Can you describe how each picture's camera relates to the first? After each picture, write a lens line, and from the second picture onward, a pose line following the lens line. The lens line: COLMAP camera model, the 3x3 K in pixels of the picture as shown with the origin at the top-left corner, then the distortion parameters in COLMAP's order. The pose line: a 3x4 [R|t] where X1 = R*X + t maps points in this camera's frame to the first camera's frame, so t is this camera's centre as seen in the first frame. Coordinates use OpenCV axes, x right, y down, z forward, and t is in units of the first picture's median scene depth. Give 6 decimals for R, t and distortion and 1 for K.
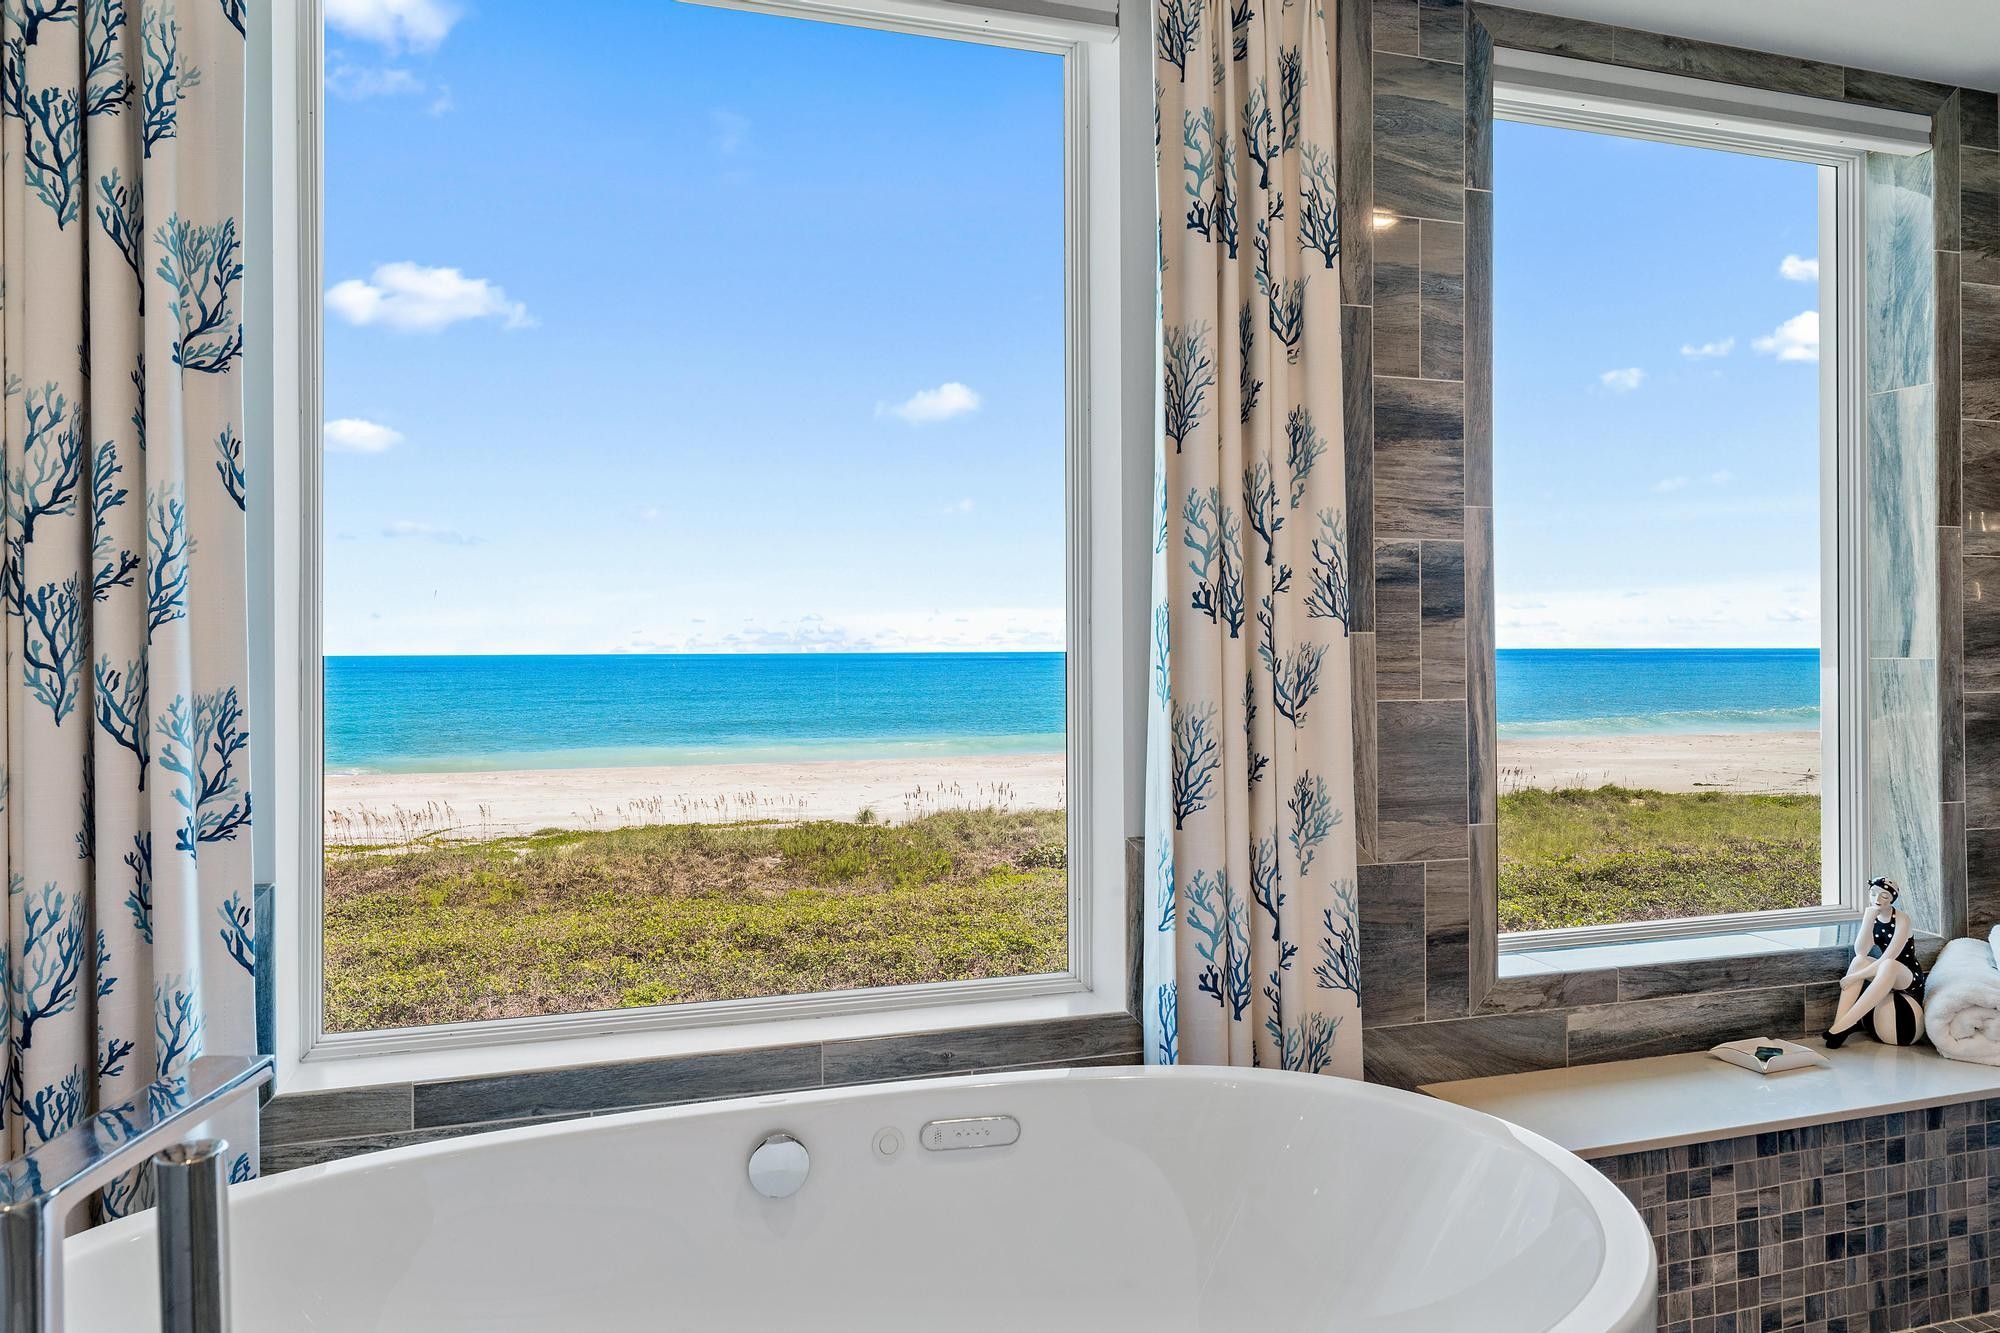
lens RADIAL K [[1344.1, 0, 1000.9], [0, 1344.1, 639.6], [0, 0, 1]] dist [0.012747, -0.003930]
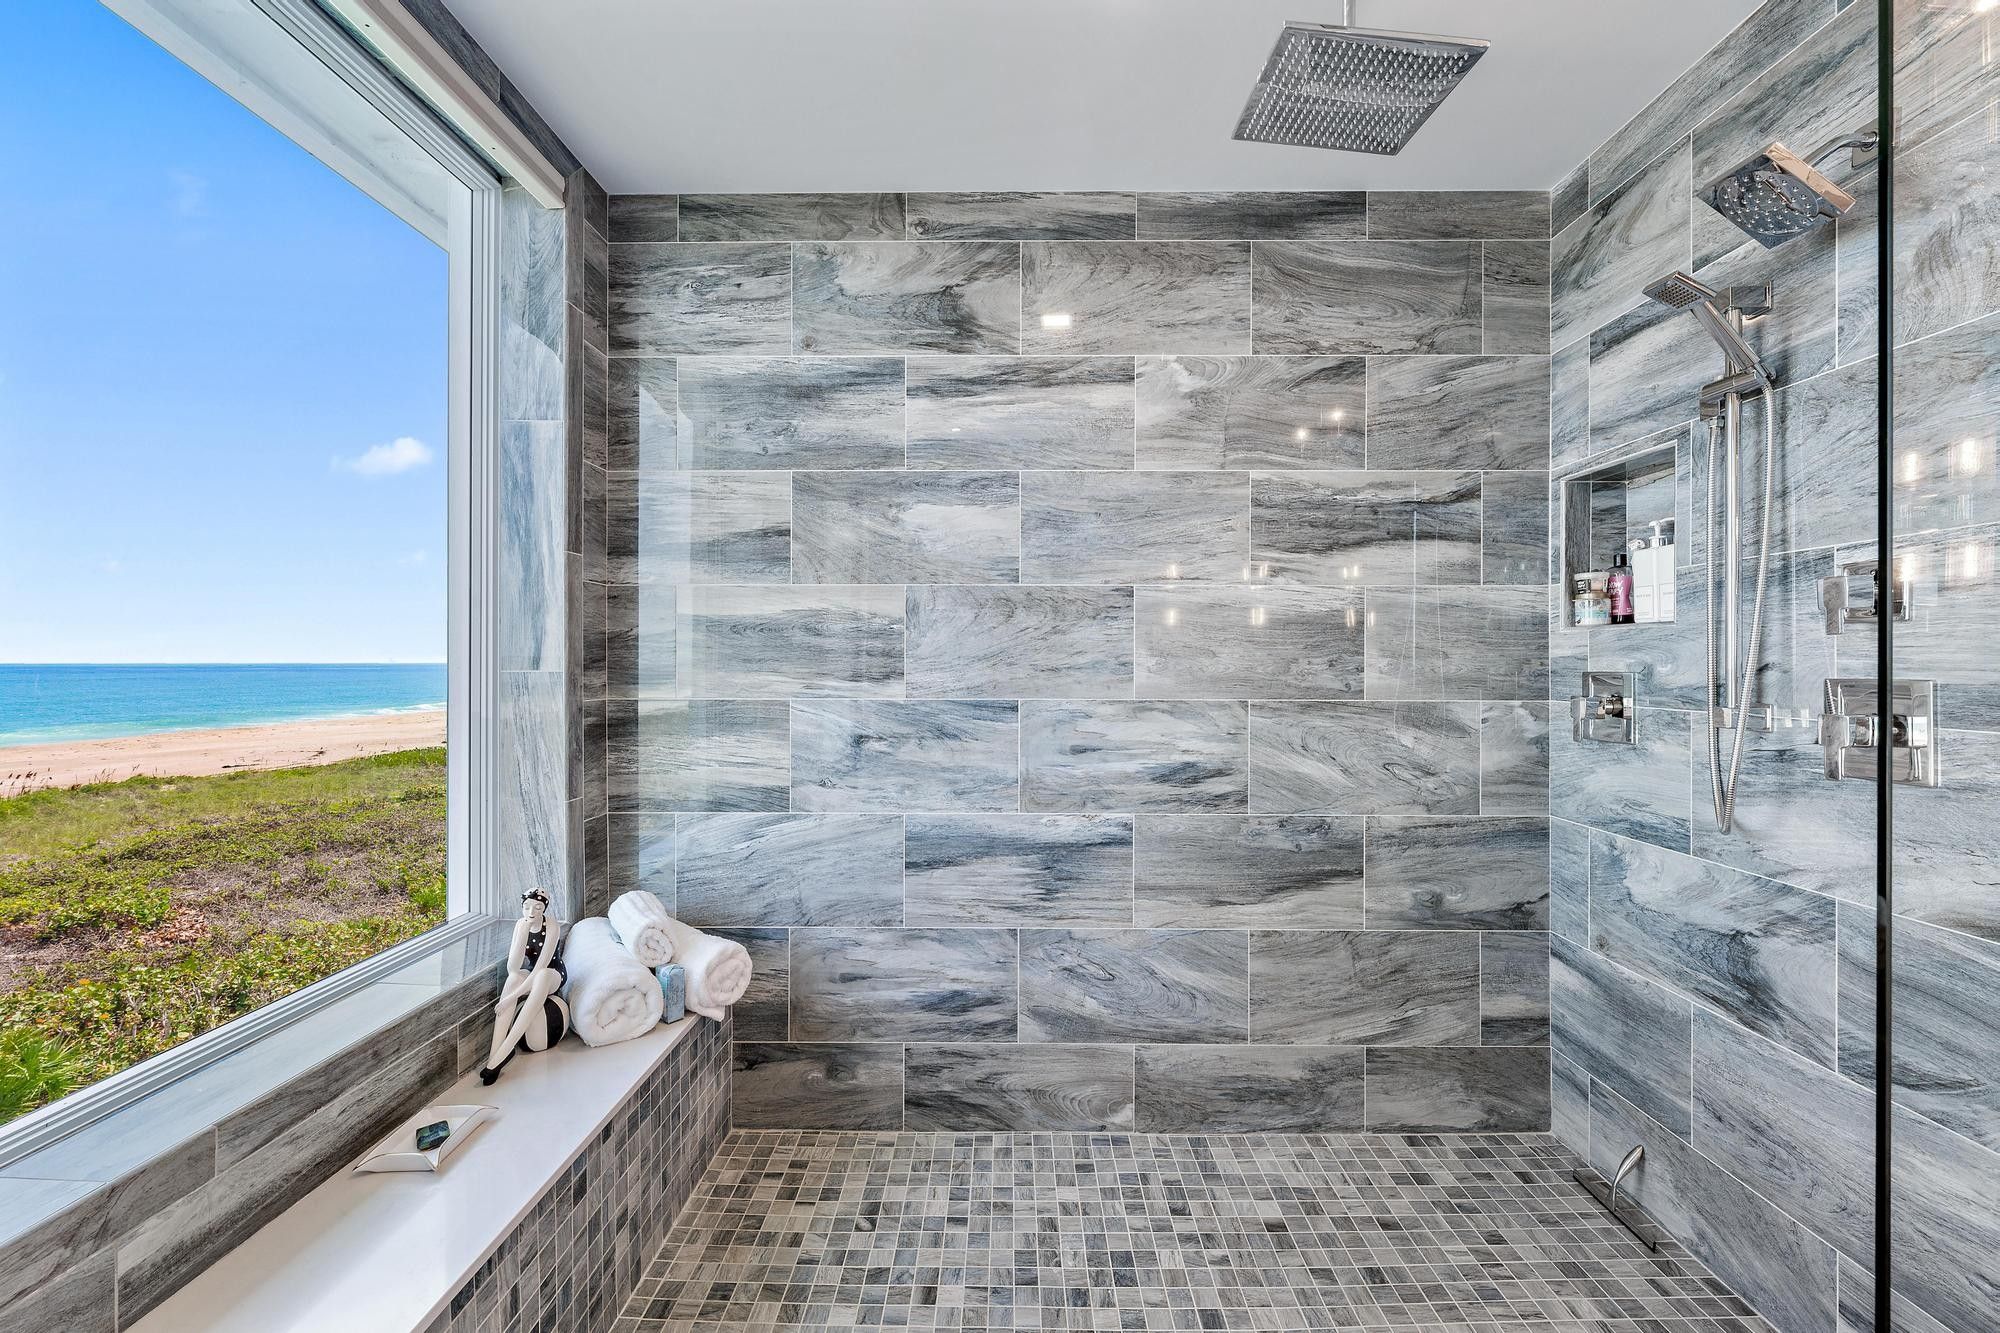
lens RADIAL K [[825.0, 0, 1006.6], [0, 825.0, 662.4], [0, 0, 1]] dist [-0.001222, 0.000319]
pose [[0.328392, 0.002917, 0.944537, 0.183542], [-0.008027, 0.999968, -0.000297, 0.004436], [-0.944507, -0.007484, 0.328405, 0.459810]]
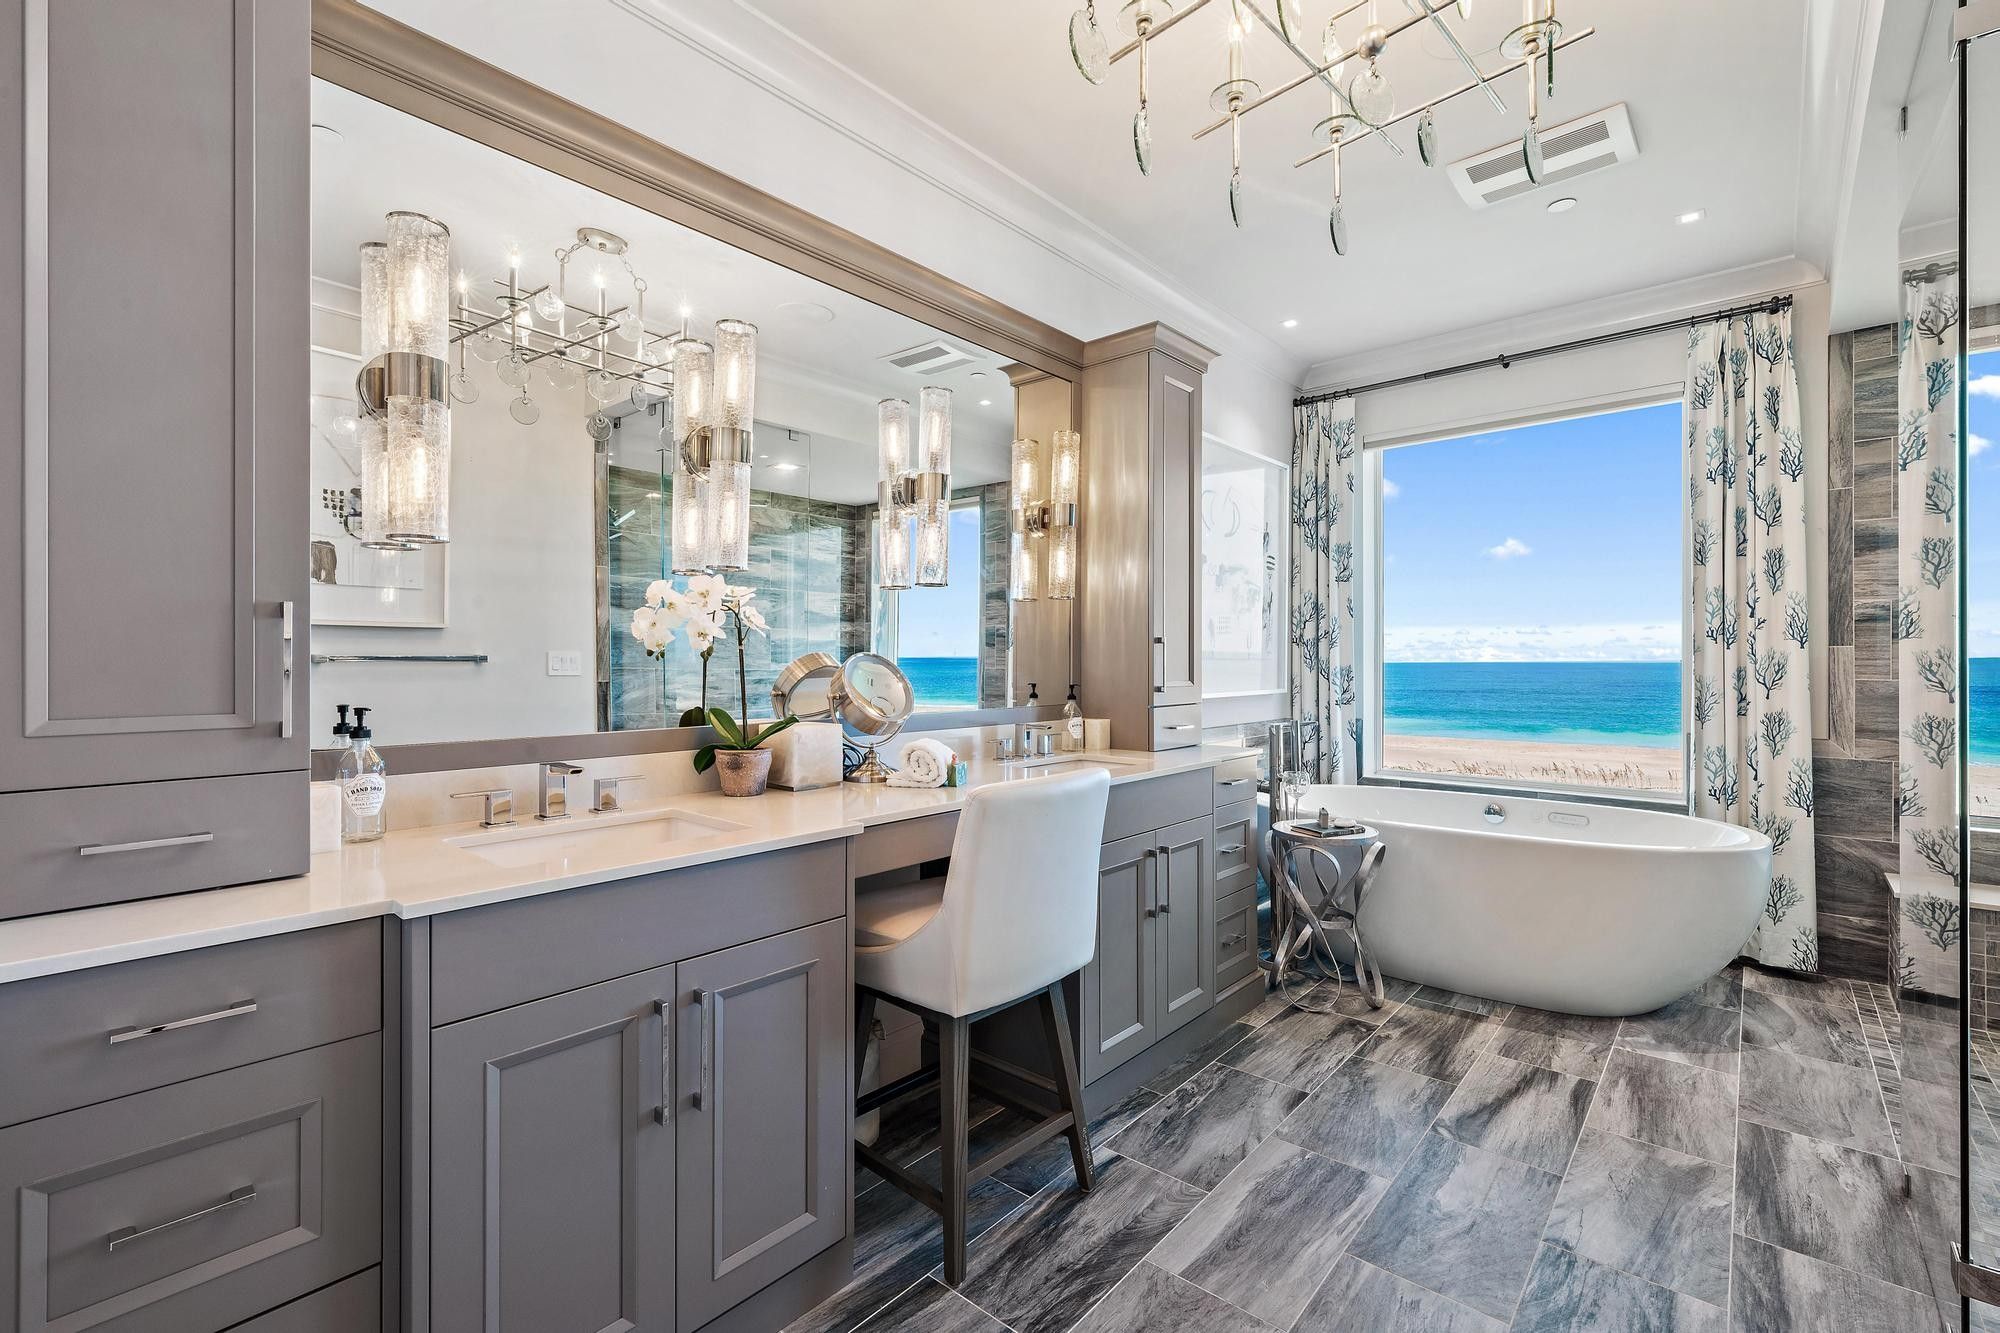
lens RADIAL K [[893.8, 0, 1000.8], [0, 893.8, 659.7], [0, 0, 1]] dist [0.000218, 0.000069]
pose [[0.511502, 0.003567, -0.859275, 0.757299], [0.003309, 0.999976, 0.006121, 0.002294], [0.859276, -0.005974, 0.511477, -0.786575]]
